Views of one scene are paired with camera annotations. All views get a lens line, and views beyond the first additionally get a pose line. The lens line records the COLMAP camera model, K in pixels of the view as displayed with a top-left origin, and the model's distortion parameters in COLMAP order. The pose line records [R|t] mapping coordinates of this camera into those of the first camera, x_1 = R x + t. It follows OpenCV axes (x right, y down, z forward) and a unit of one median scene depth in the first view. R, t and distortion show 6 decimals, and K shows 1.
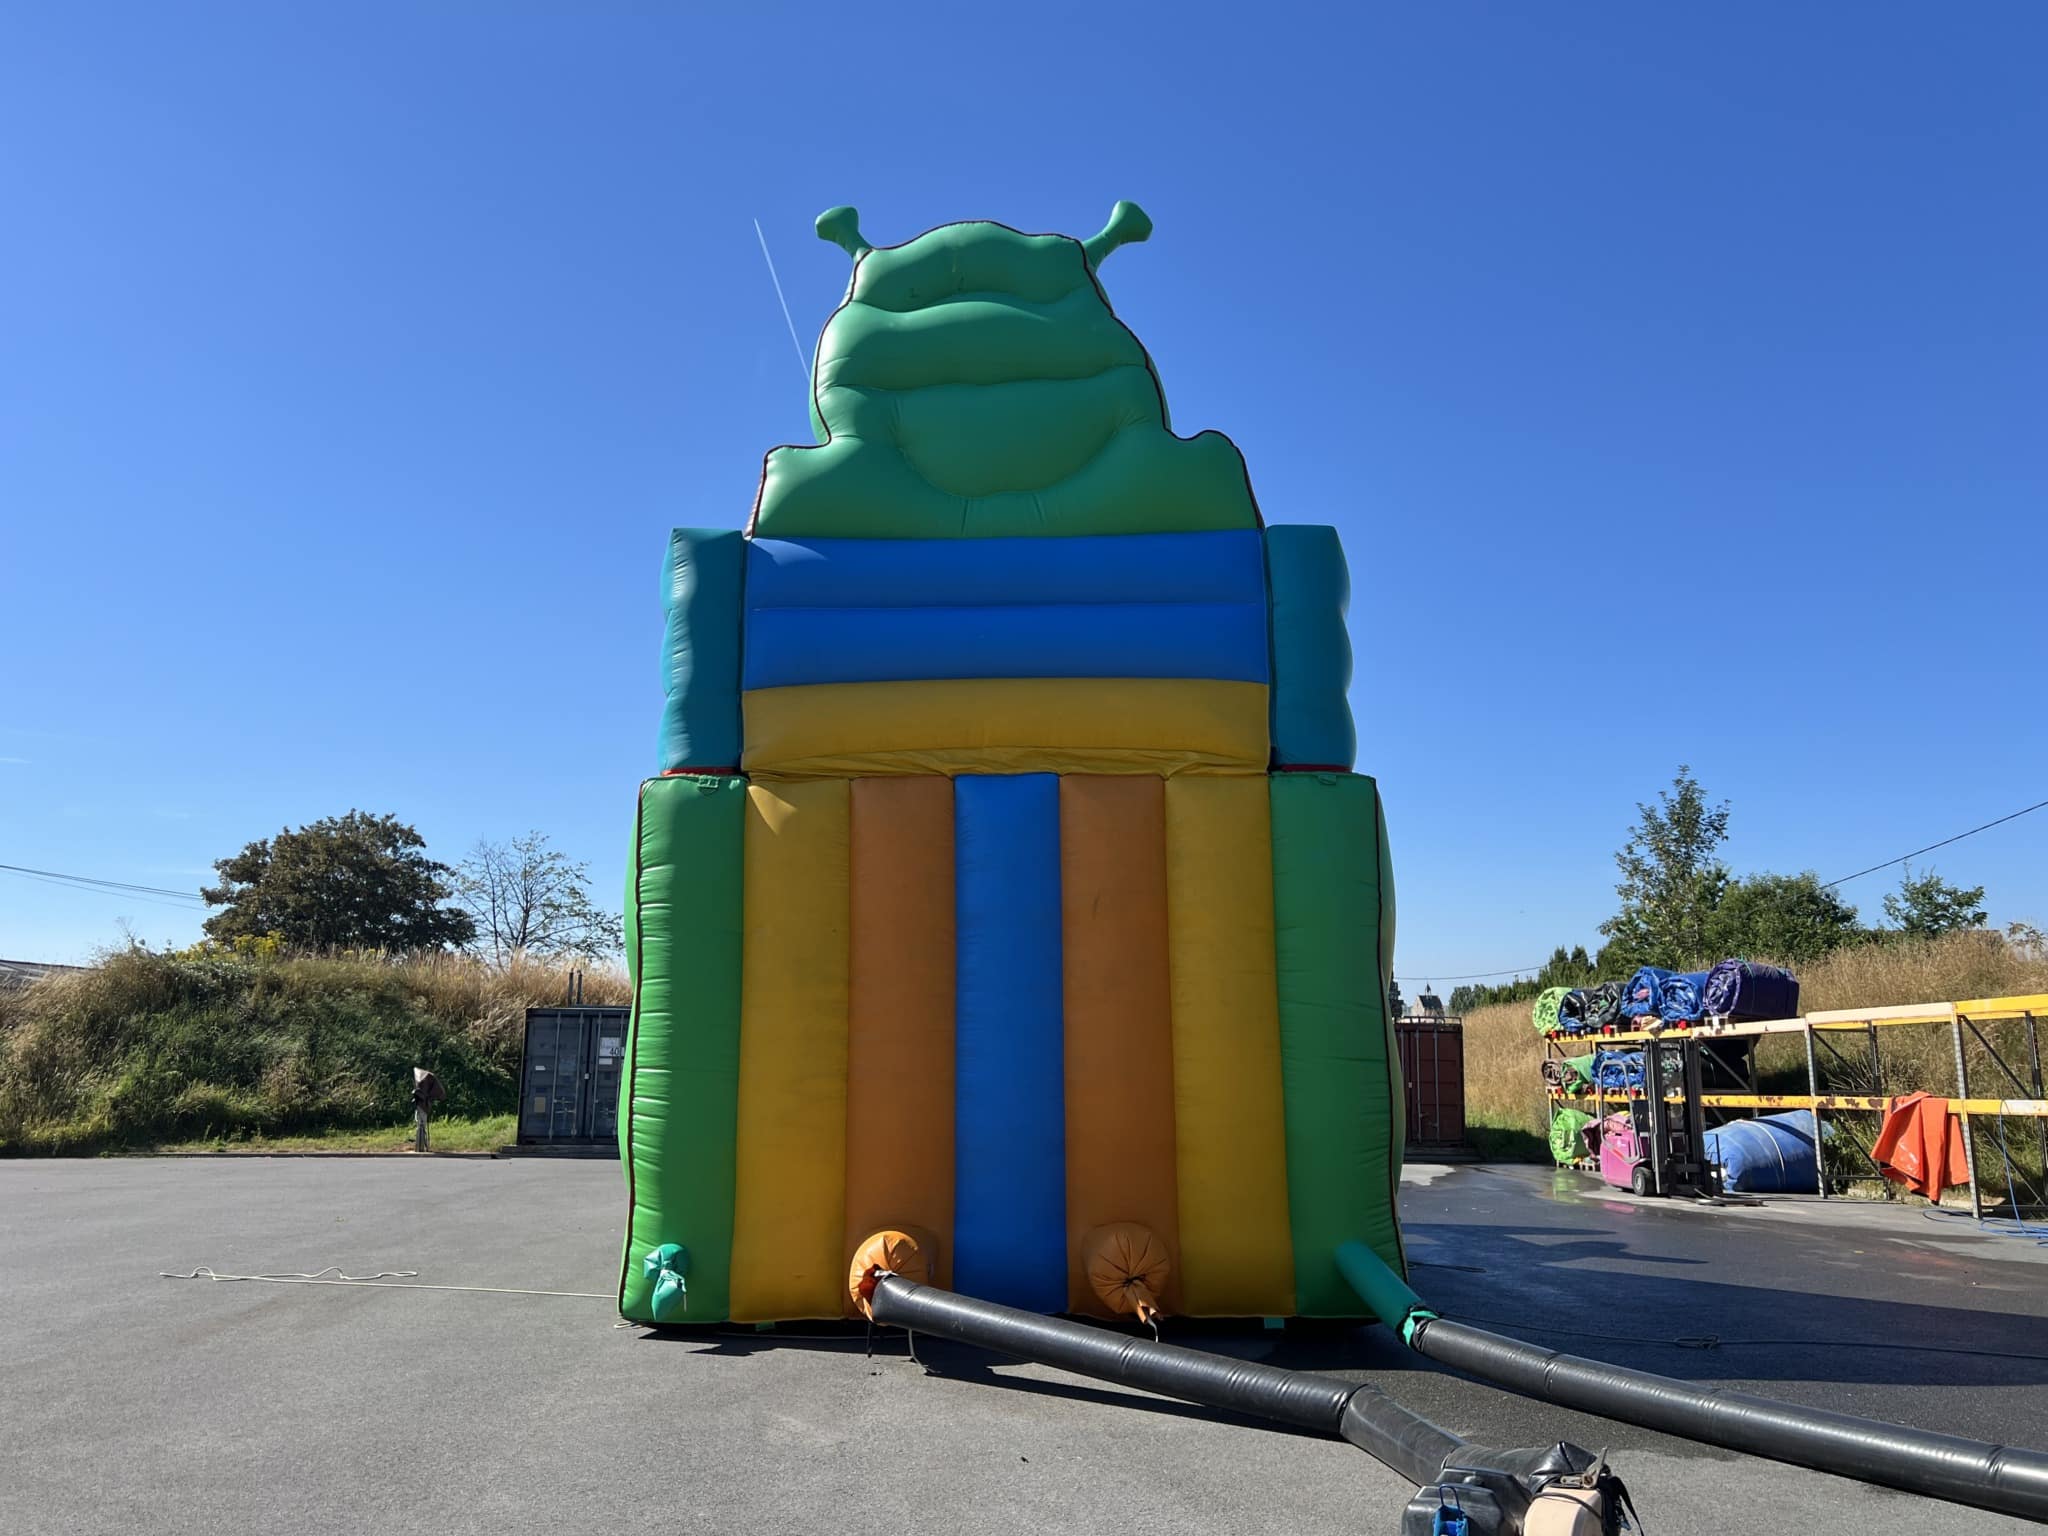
lens RADIAL K [[1528.6, 0, 1037.0], [0, 1528.6, 761.3], [0, 0, 1]] dist [0.081602, -0.108417]
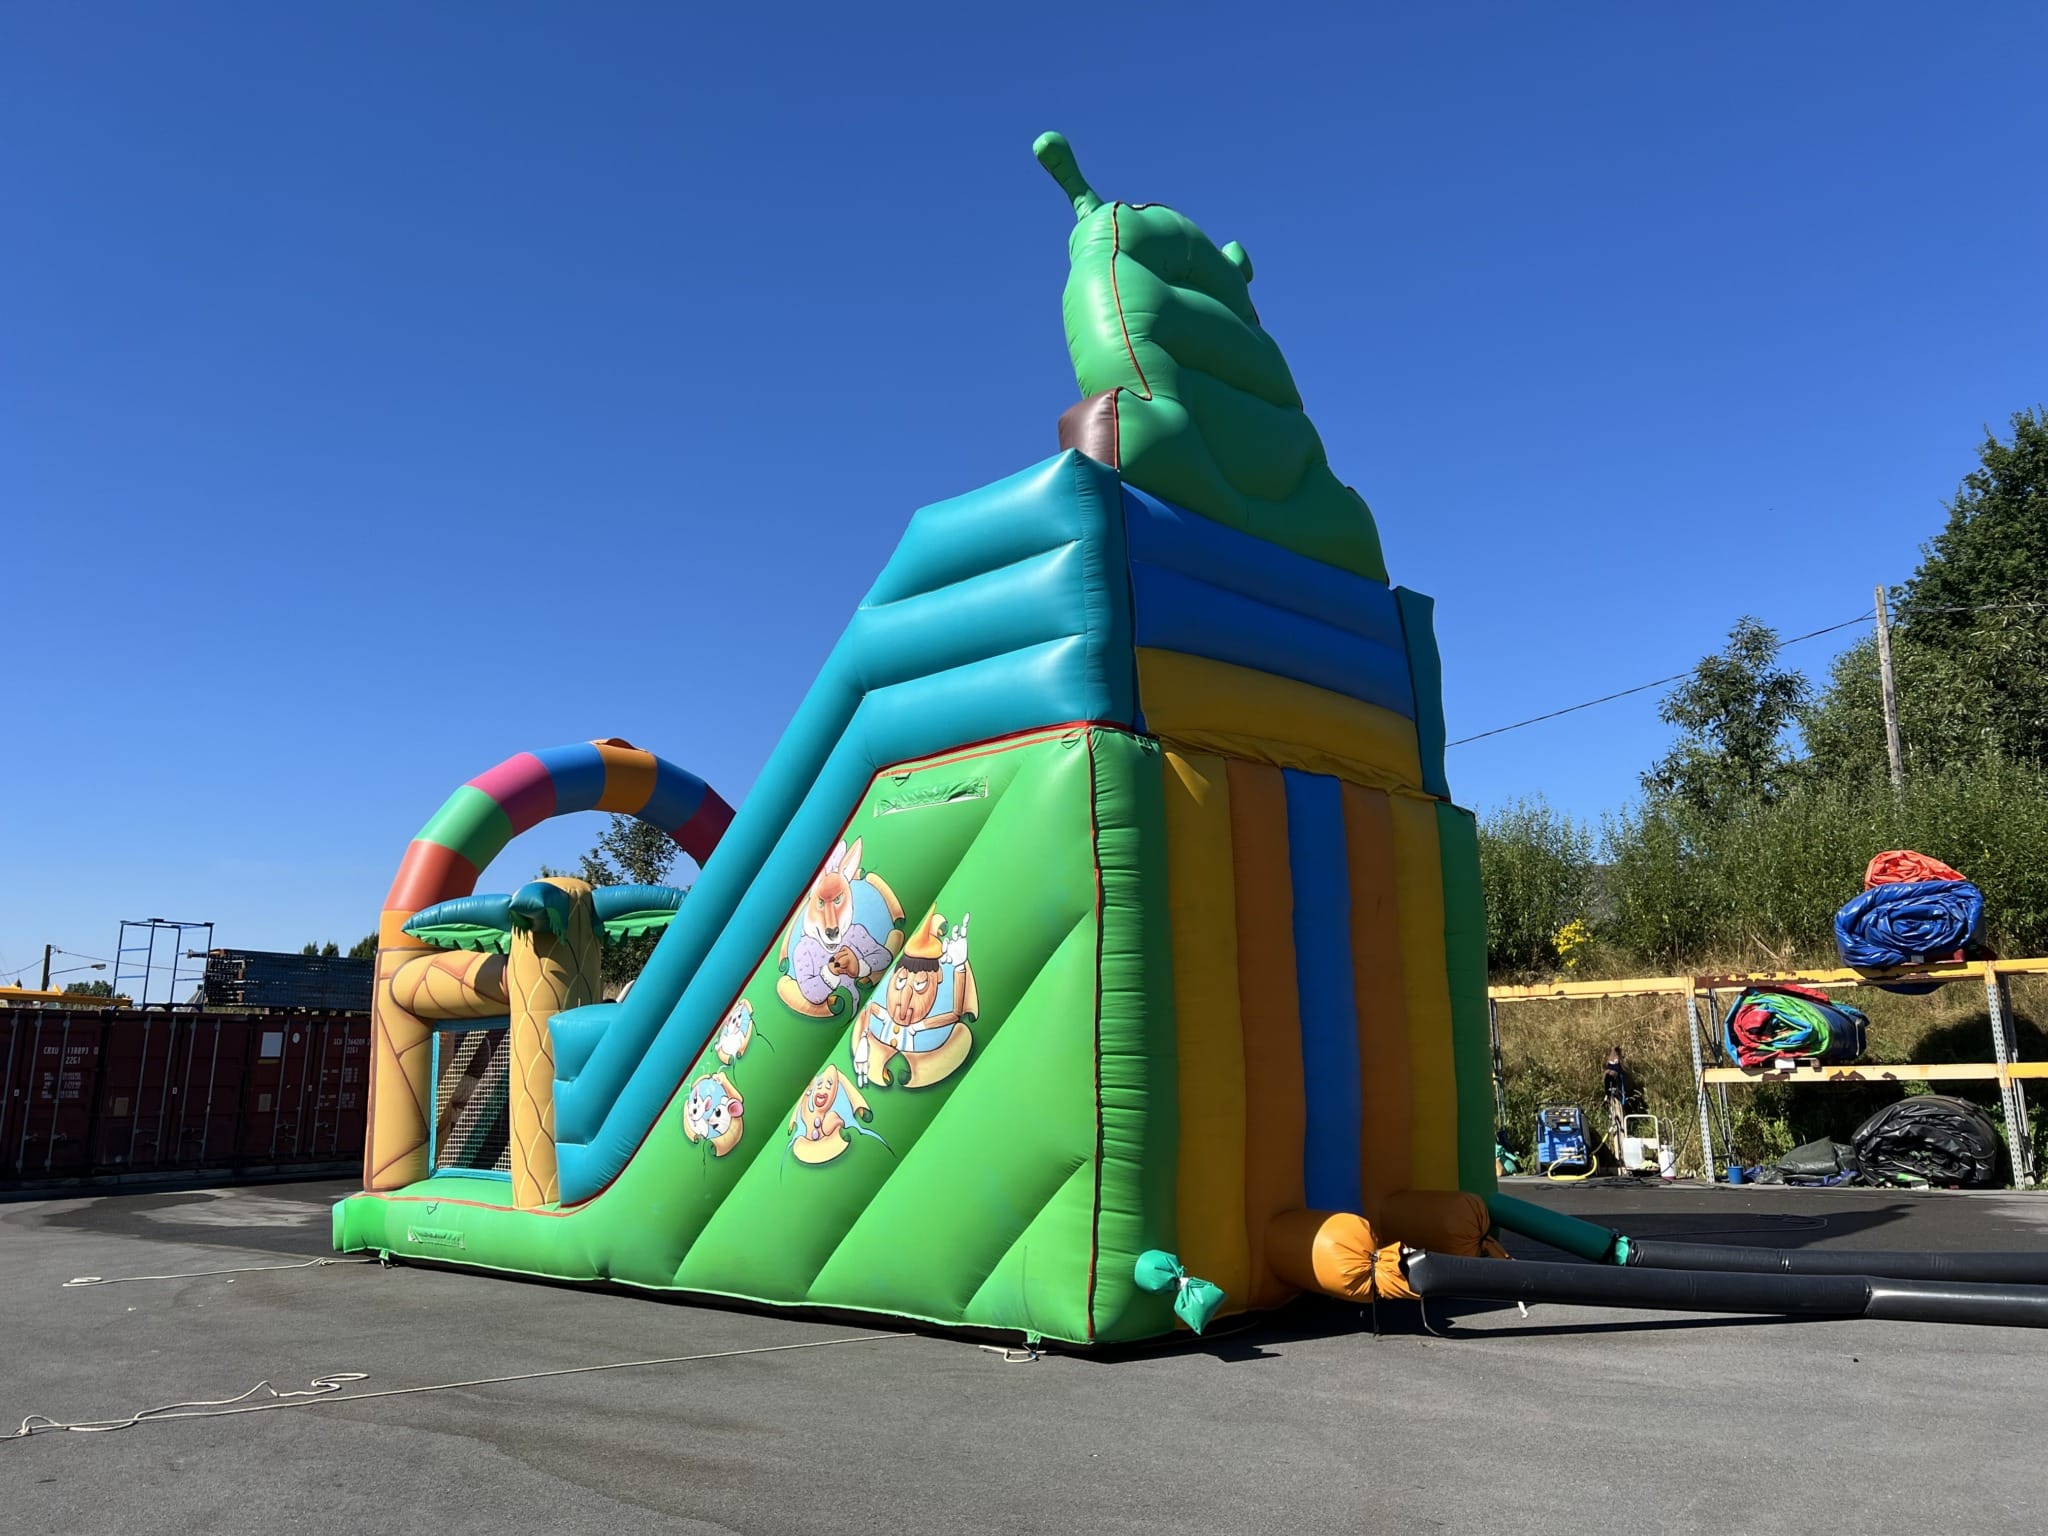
lens RADIAL K [[1528.6, 0, 1037.0], [0, 1528.6, 761.3], [0, 0, 1]] dist [0.081602, -0.108417]
pose [[0.659283, 0.132731, 0.740087, -0.928122], [-0.132045, 0.989437, -0.059823, 0.088166], [-0.740209, -0.058285, 0.669846, 0.438191]]
